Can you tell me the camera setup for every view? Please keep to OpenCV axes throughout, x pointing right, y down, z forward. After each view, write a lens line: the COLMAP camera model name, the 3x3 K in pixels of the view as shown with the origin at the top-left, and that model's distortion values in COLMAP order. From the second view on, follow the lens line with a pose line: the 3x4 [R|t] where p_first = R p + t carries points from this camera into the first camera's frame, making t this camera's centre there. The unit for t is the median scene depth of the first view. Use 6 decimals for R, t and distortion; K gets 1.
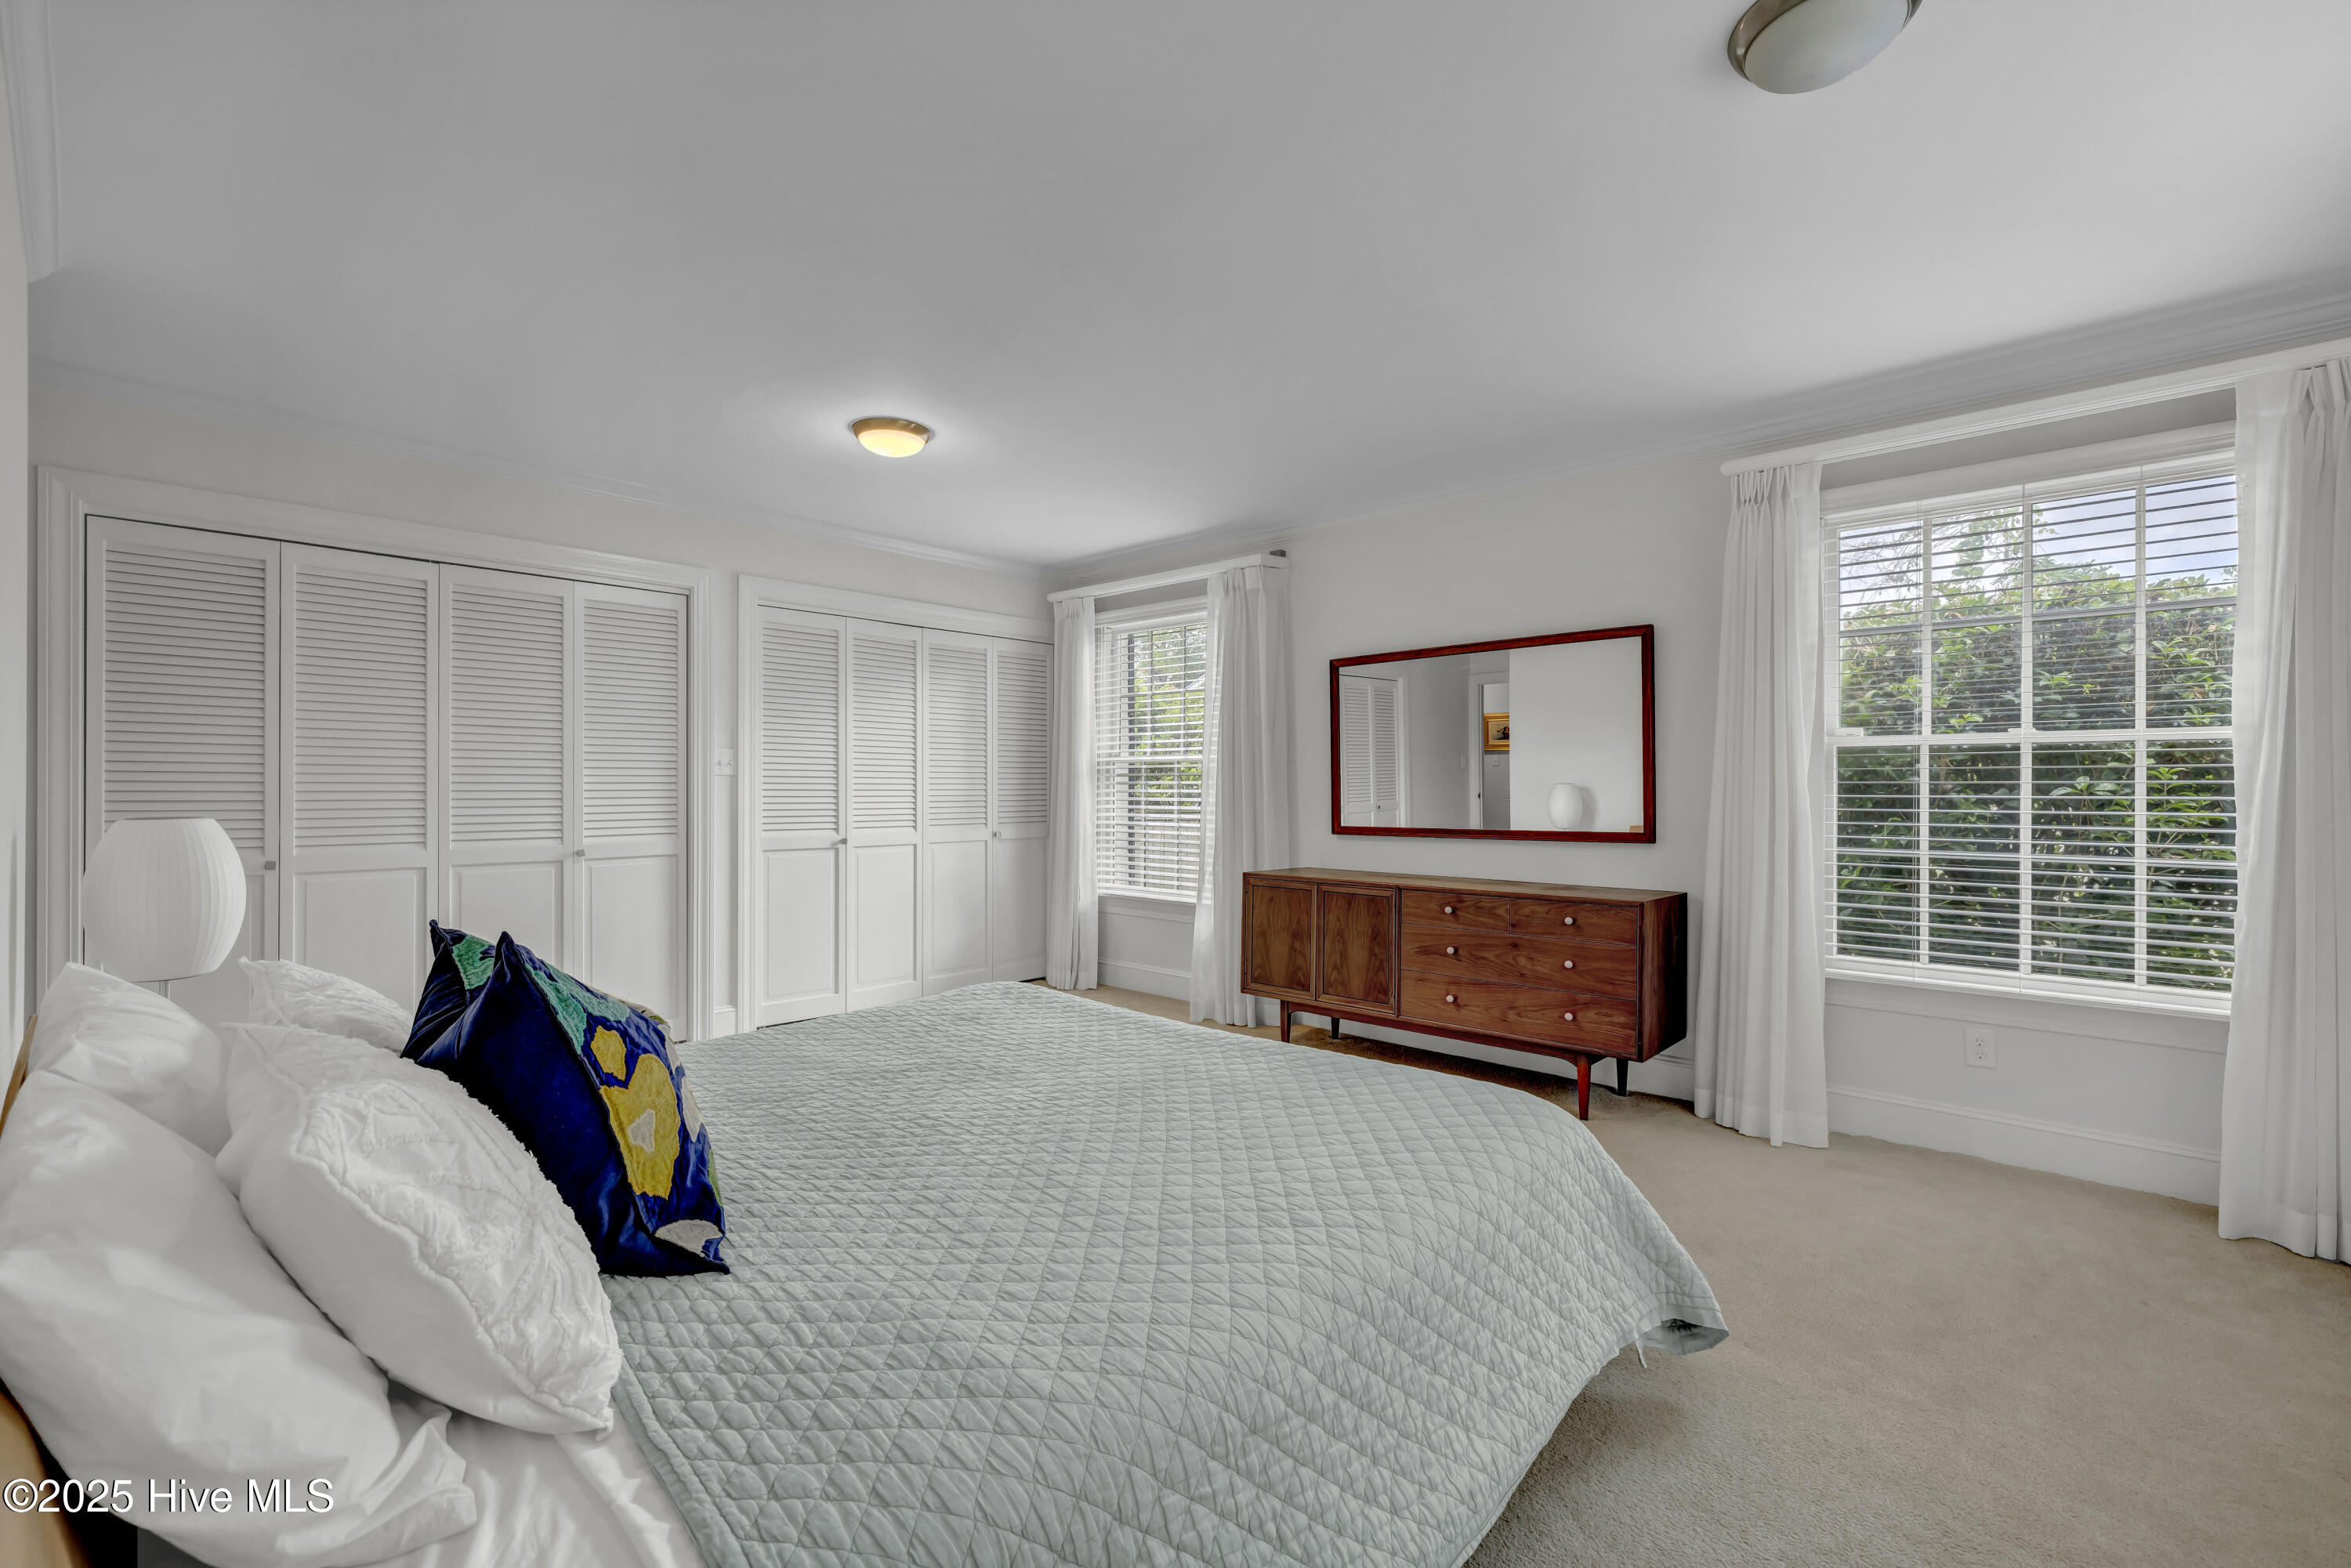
lens RADIAL K [[1014.9, 0, 1171.0], [0, 1014.9, 786.8], [0, 0, 1]] dist [0.011451, 0.000058]
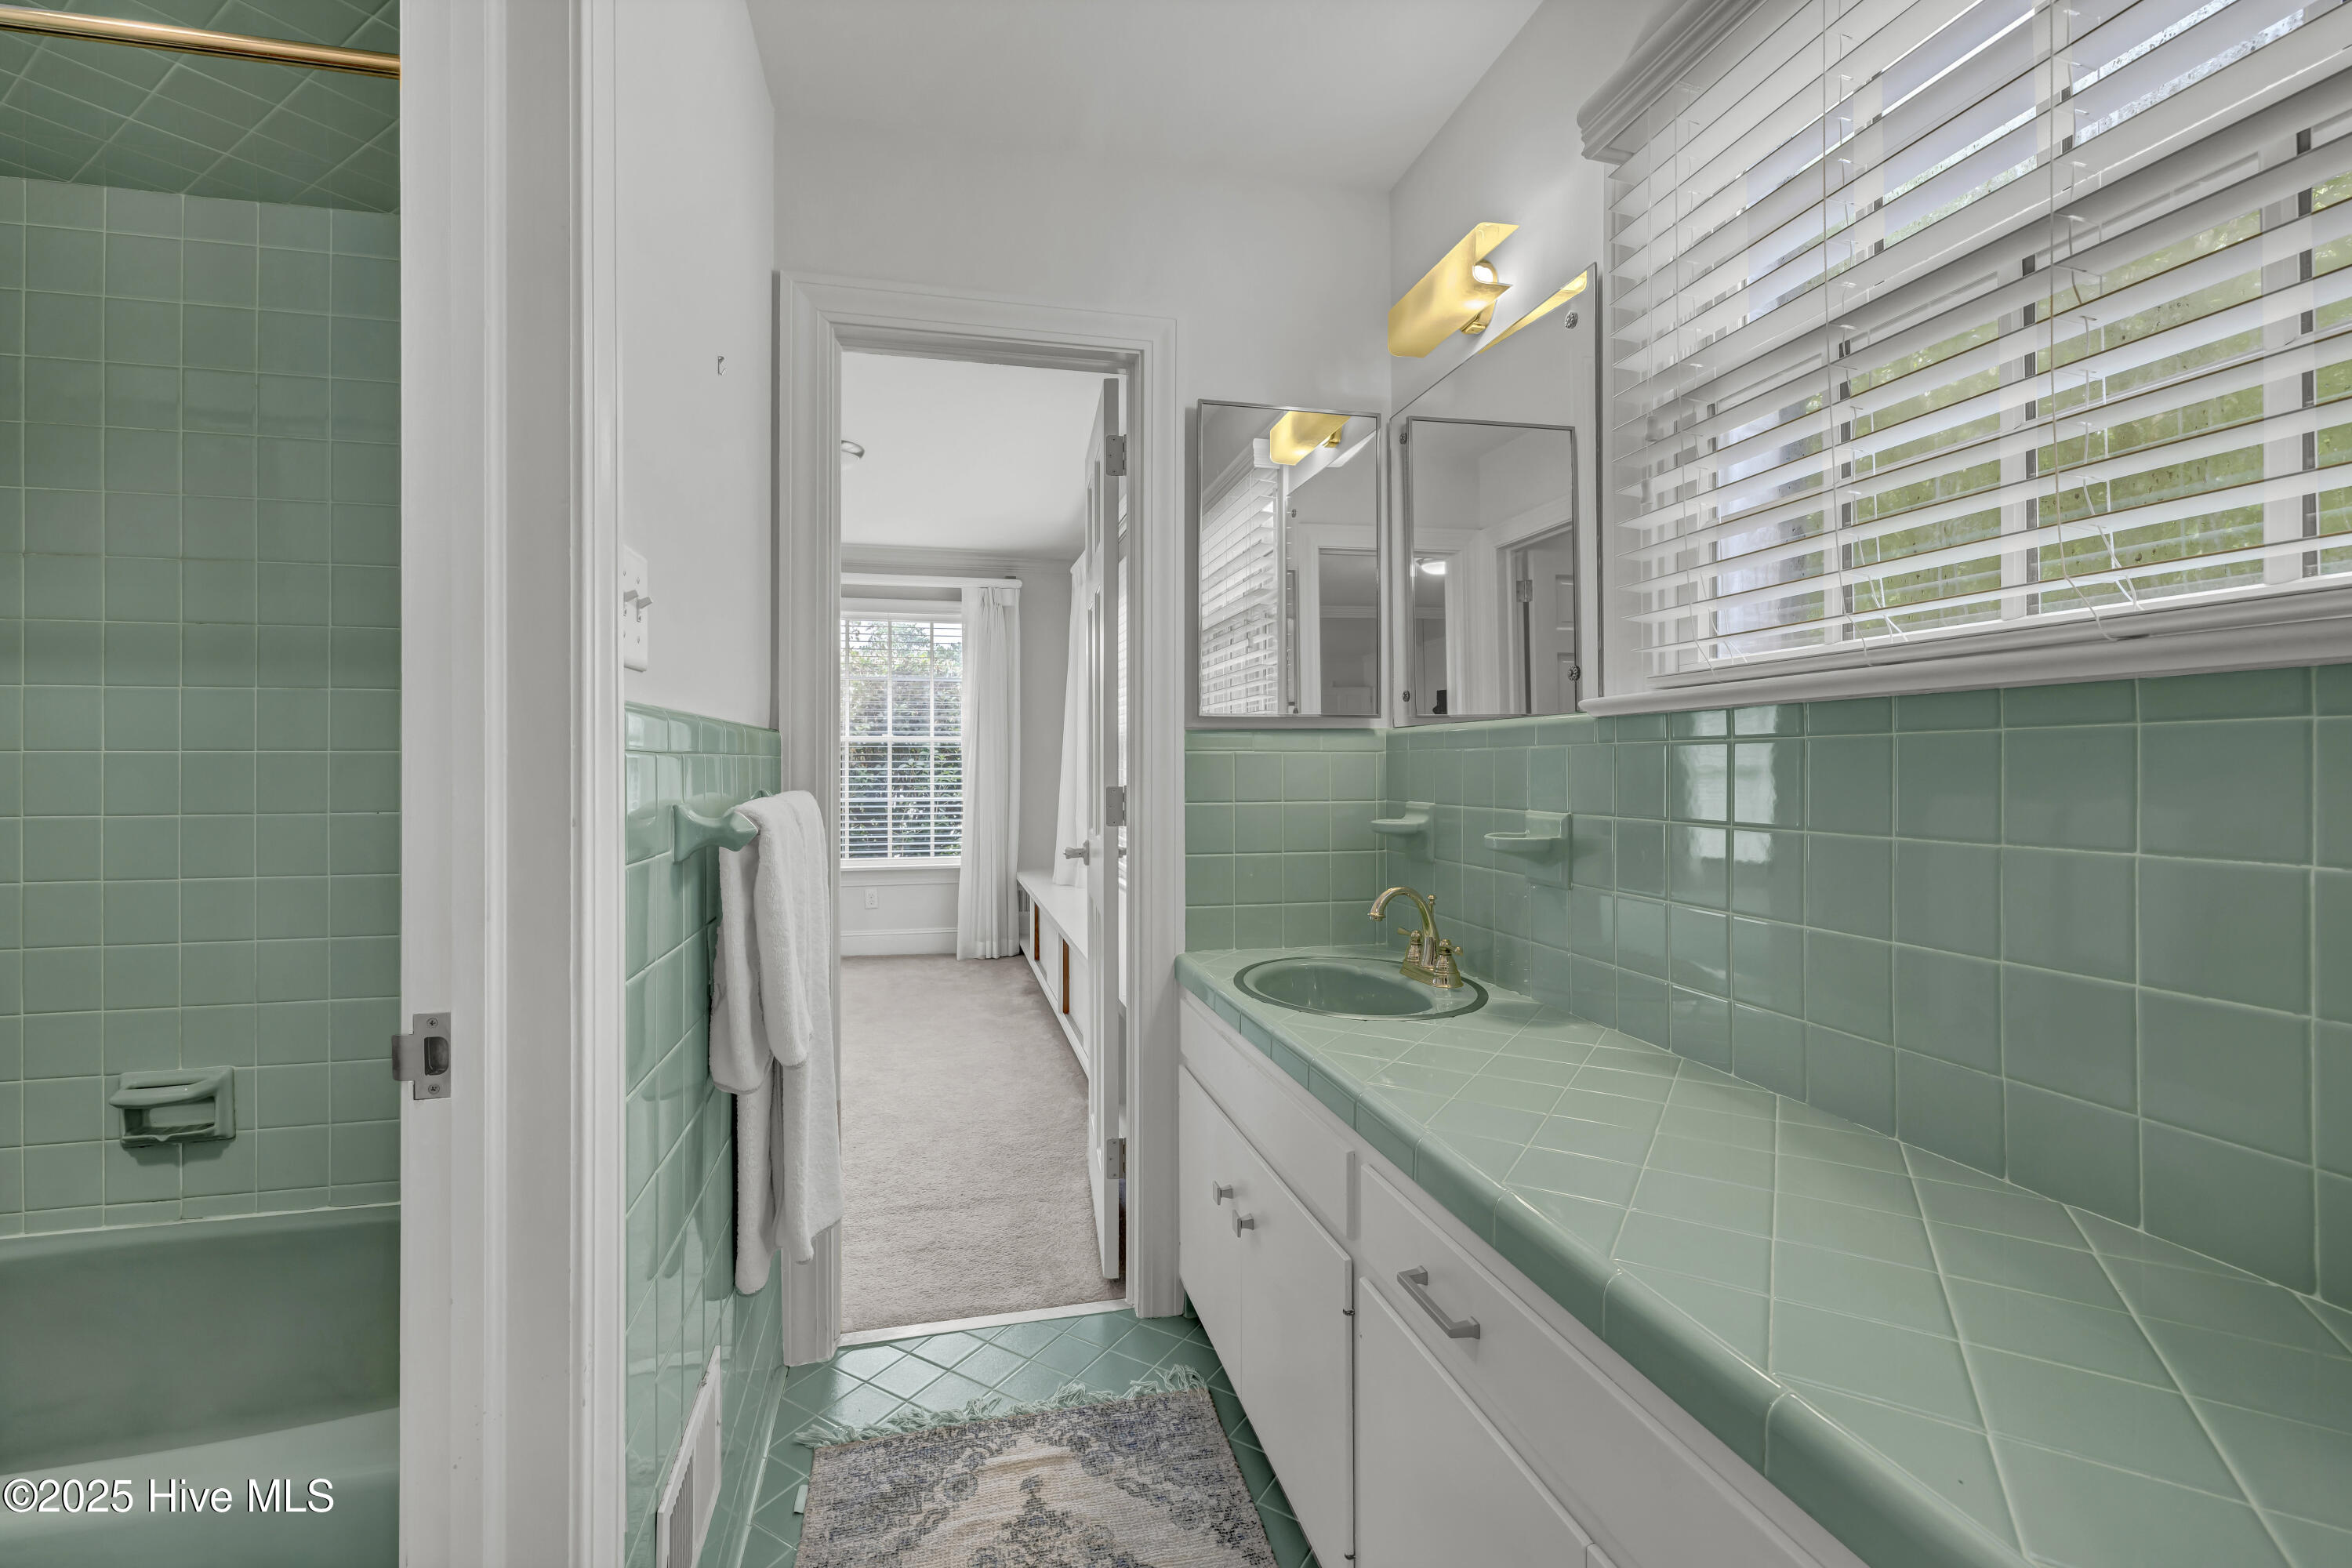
lens RADIAL K [[1015.4, 0, 1169.8], [0, 1015.4, 767.1], [0, 0, 1]] dist [0.011451, 0.000058]
pose [[0.551887, -0.003536, 0.833912, -0.507779], [-0.000304, 0.999990, 0.004442, -0.002965], [-0.833919, -0.002705, 0.551880, -0.540033]]
